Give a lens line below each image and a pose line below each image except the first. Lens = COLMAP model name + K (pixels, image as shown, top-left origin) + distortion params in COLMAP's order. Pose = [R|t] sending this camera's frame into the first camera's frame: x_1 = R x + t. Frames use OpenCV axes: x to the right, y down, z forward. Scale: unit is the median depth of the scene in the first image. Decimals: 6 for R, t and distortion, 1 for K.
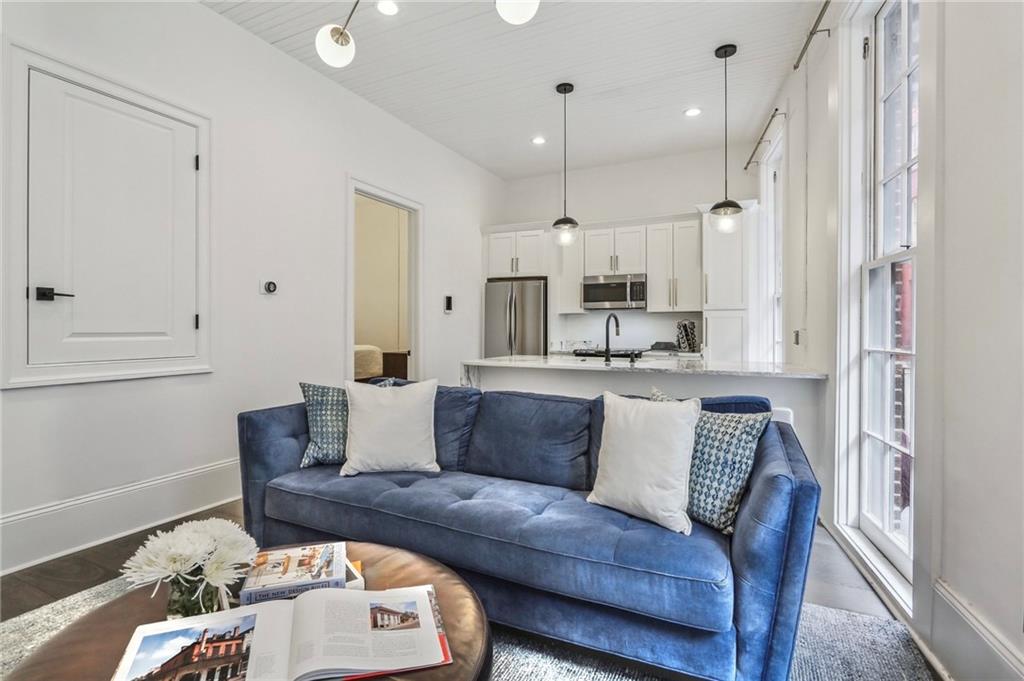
lens RADIAL K [[486.7, 0, 514.5], [0, 486.7, 327.3], [0, 0, 1]] dist [-0.002082, 0.000034]
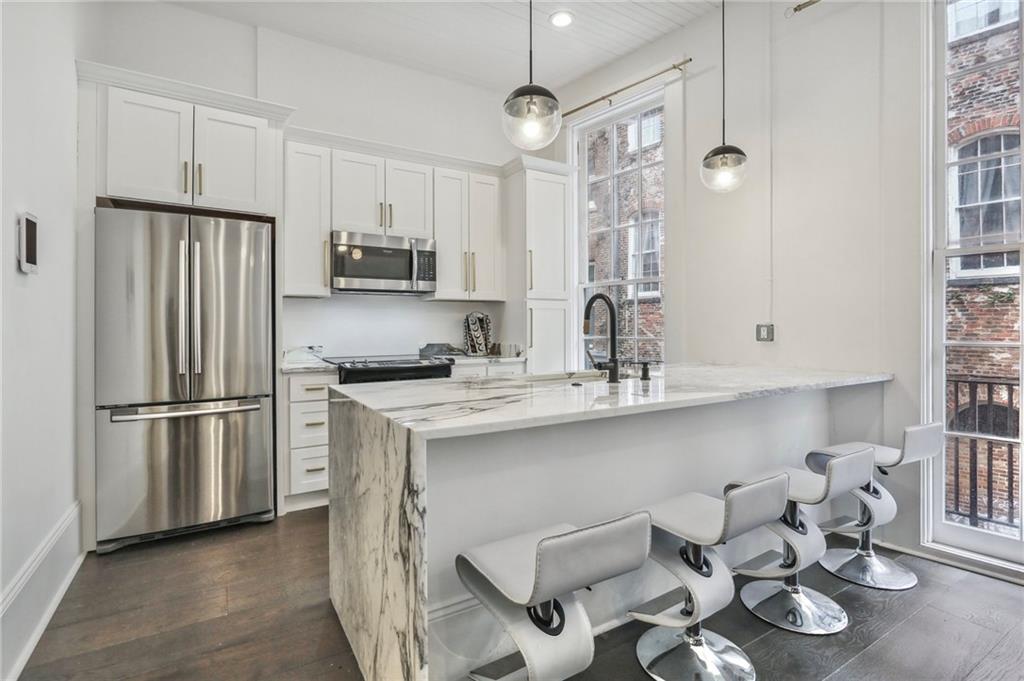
lens RADIAL K [[486.7, 0, 514.5], [0, 486.7, 327.3], [0, 0, 1]] dist [-0.002082, 0.000034]
pose [[0.525430, -0.003506, 0.850829, -0.233288], [0.009754, 0.999951, -0.001903, 0.009950], [-0.850781, 0.009299, 0.525439, 0.561180]]
